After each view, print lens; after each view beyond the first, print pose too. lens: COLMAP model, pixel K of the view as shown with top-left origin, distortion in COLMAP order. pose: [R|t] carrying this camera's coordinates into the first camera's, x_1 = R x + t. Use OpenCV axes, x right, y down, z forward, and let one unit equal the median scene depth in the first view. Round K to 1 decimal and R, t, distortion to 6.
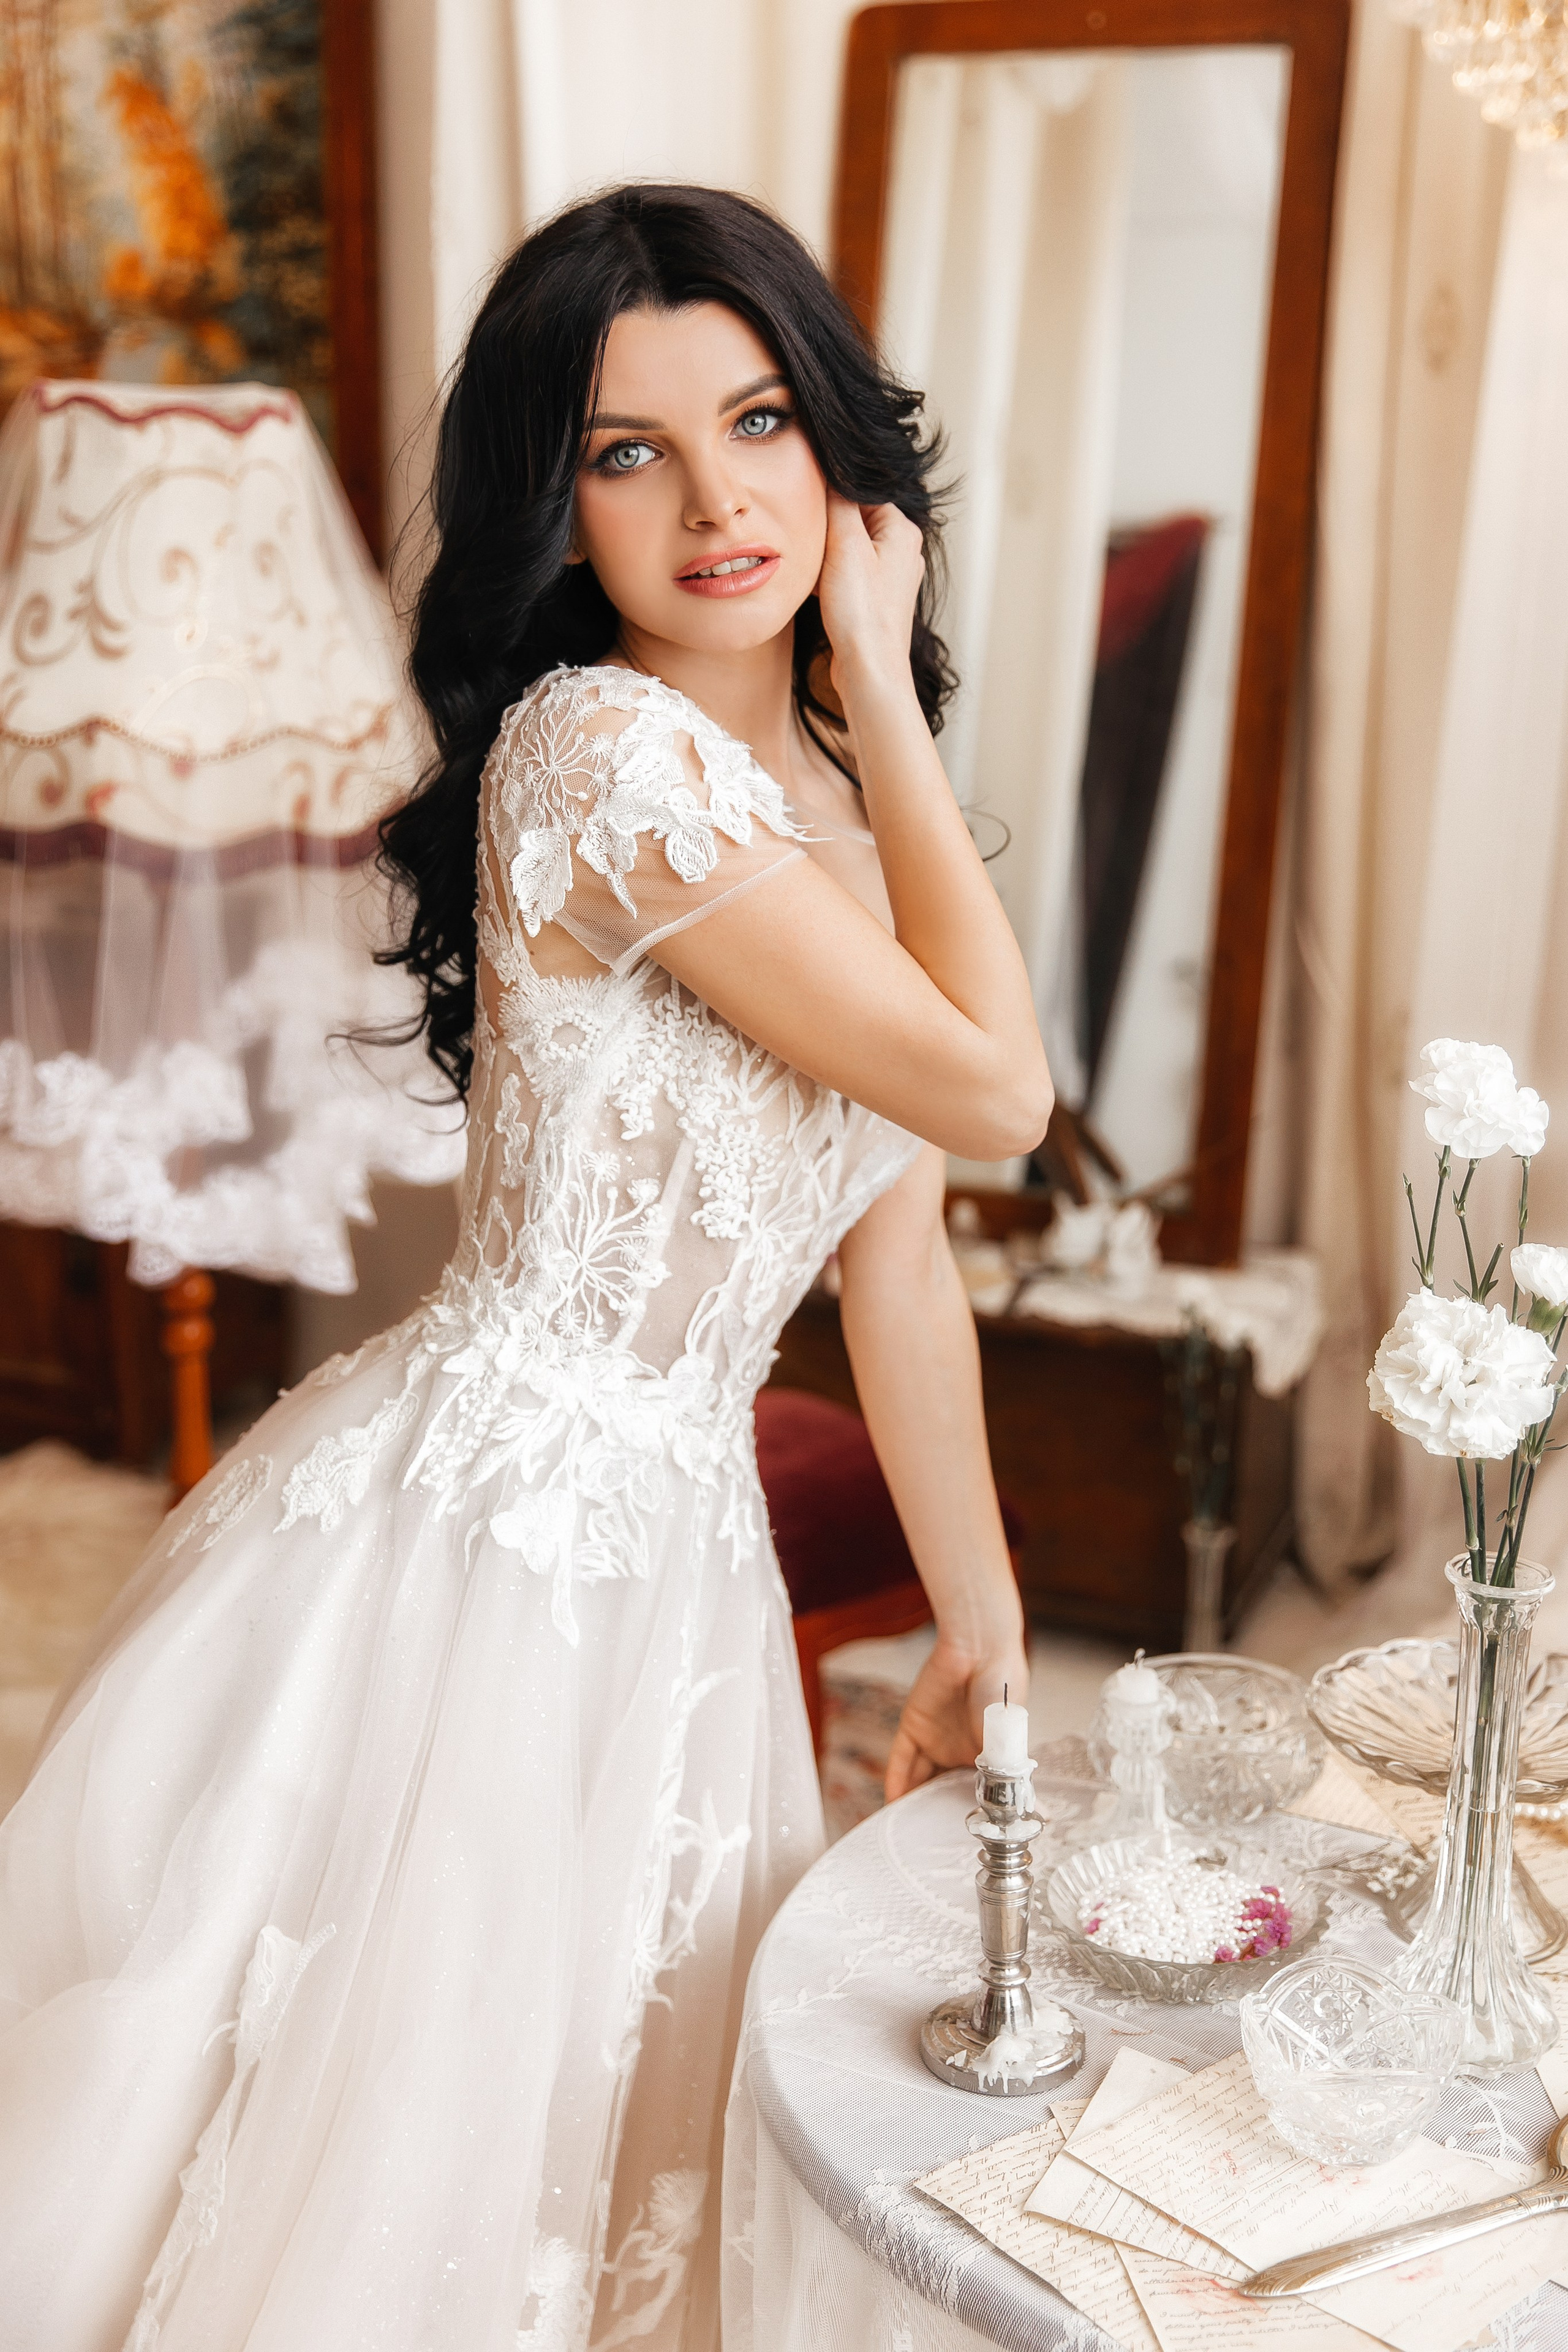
lens RADIAL K [[2887.9, 0, 784.0], [0, 2887.9, 1176.0], [0, 0, 1]] dist [0.000371, -0.018661]
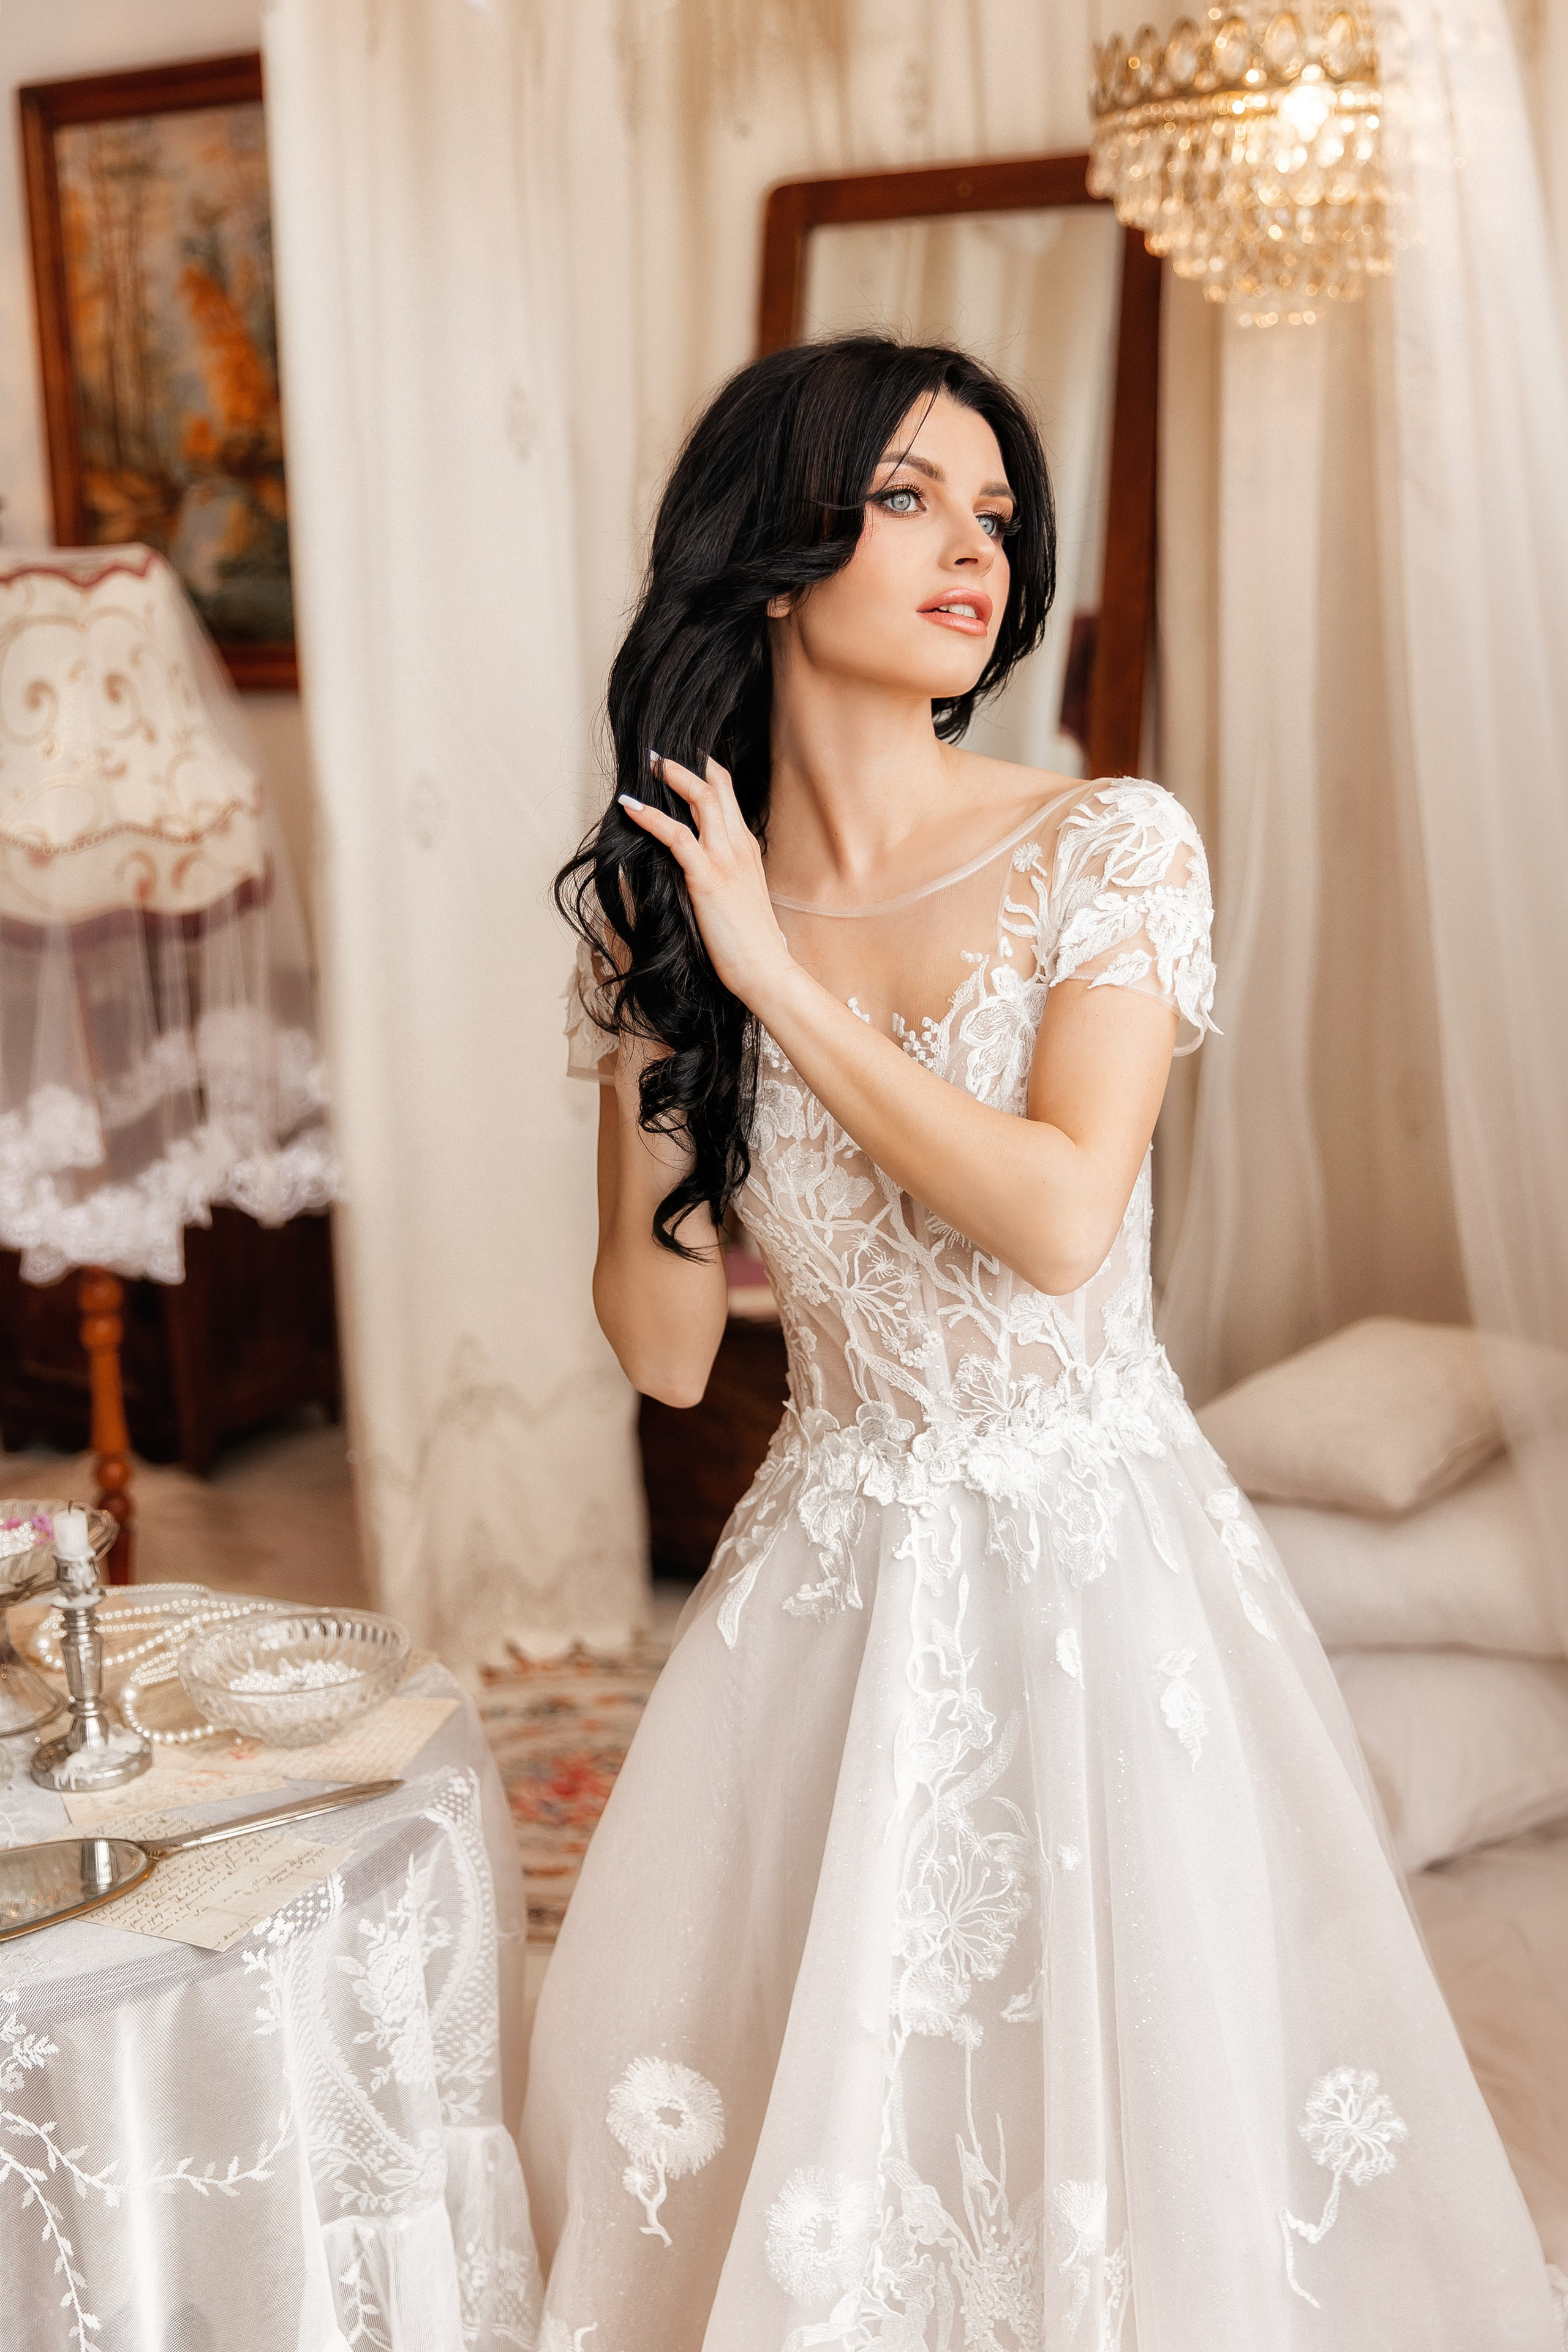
lens RADIAL K [[2807.3, 0, 724.0], [0, 2807.3, 1183.9], [0, 0, 1]] dist [0.017470, -0.025331]
pose [[0.986522, 0.003845, -0.163581, 0.269028], [-0.007673, 0.999711, -0.022781, 0.022884], [0.163447, 0.023729, 0.986267, -0.133441]]
